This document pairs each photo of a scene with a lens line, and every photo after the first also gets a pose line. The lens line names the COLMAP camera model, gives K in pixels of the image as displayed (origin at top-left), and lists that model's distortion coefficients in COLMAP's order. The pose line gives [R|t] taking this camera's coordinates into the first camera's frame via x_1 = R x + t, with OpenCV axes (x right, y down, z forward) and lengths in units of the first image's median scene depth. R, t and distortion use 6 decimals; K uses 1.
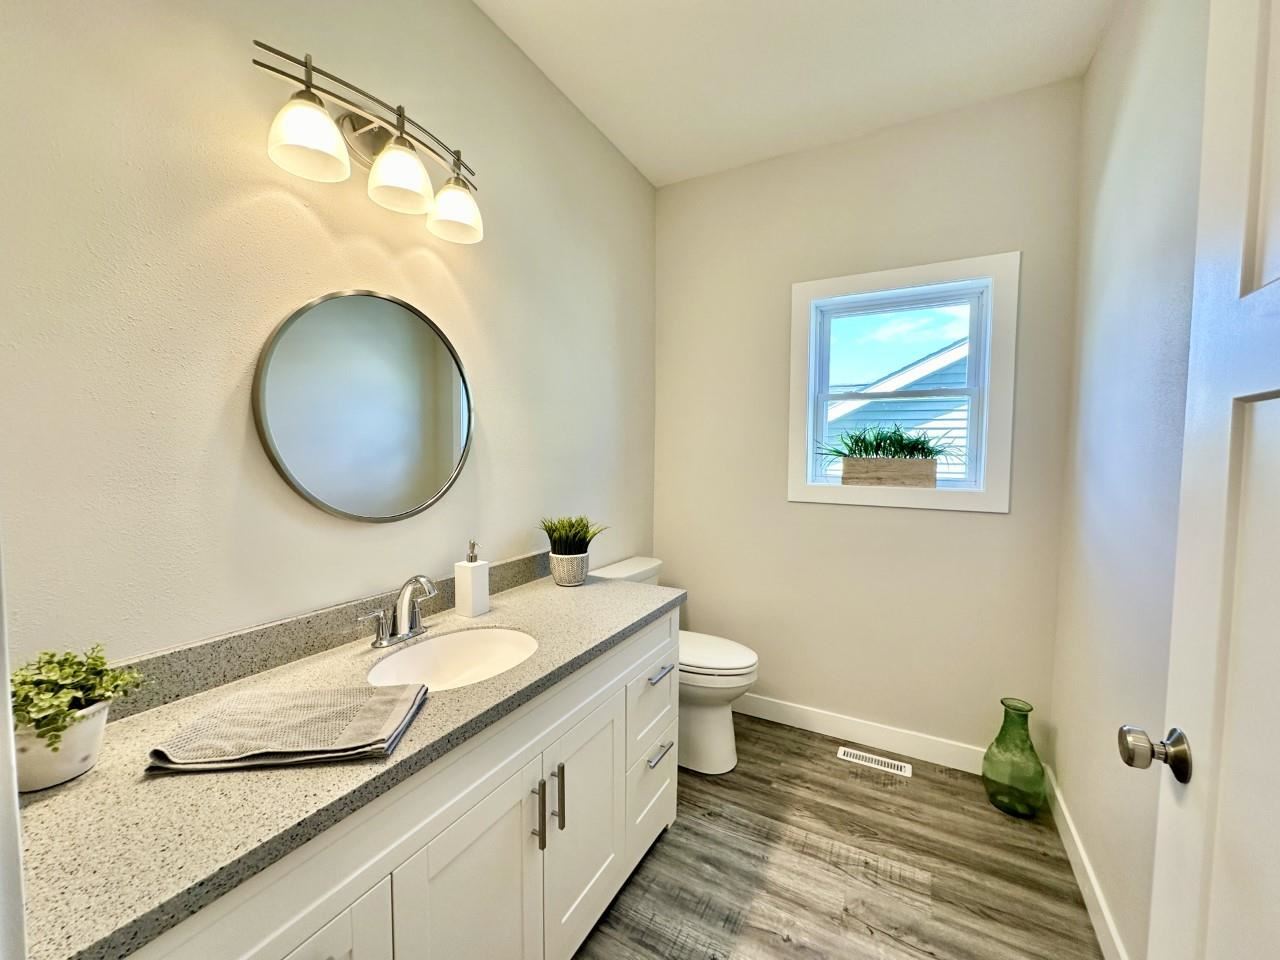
lens RADIAL K [[512.5, 0, 642.8], [0, 512.5, 482.4], [0, 0, 1]] dist [0.000470, 0.000948]
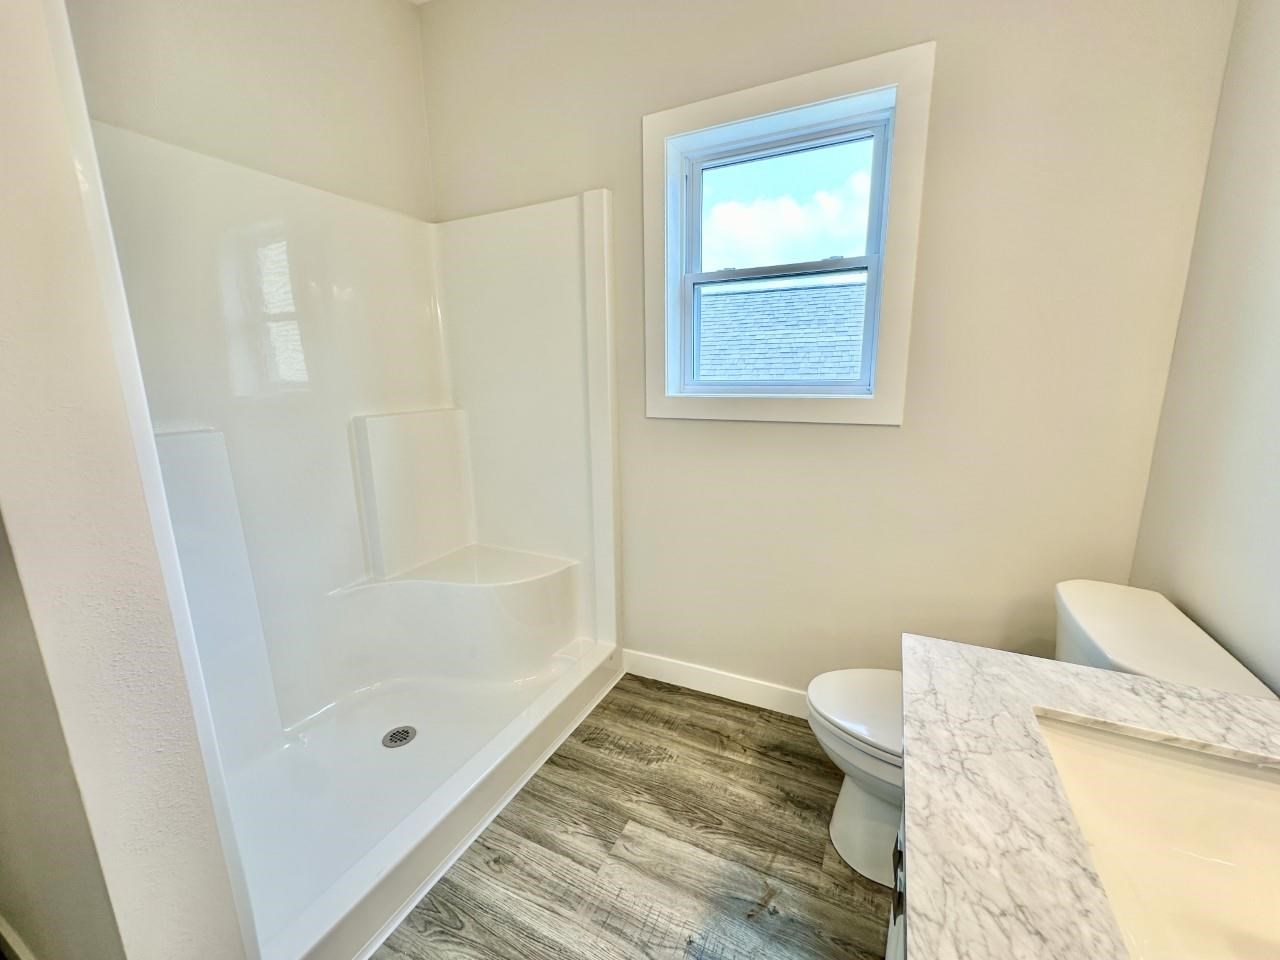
lens RADIAL K [[512.5, 0, 639.4], [0, 512.5, 475.5], [0, 0, 1]] dist [0.000470, 0.000948]
pose [[0.999279, -0.015394, 0.034703, 0.291445], [0.010625, 0.990973, 0.133638, 0.019136], [-0.036447, -0.133173, 0.990422, 0.252086]]
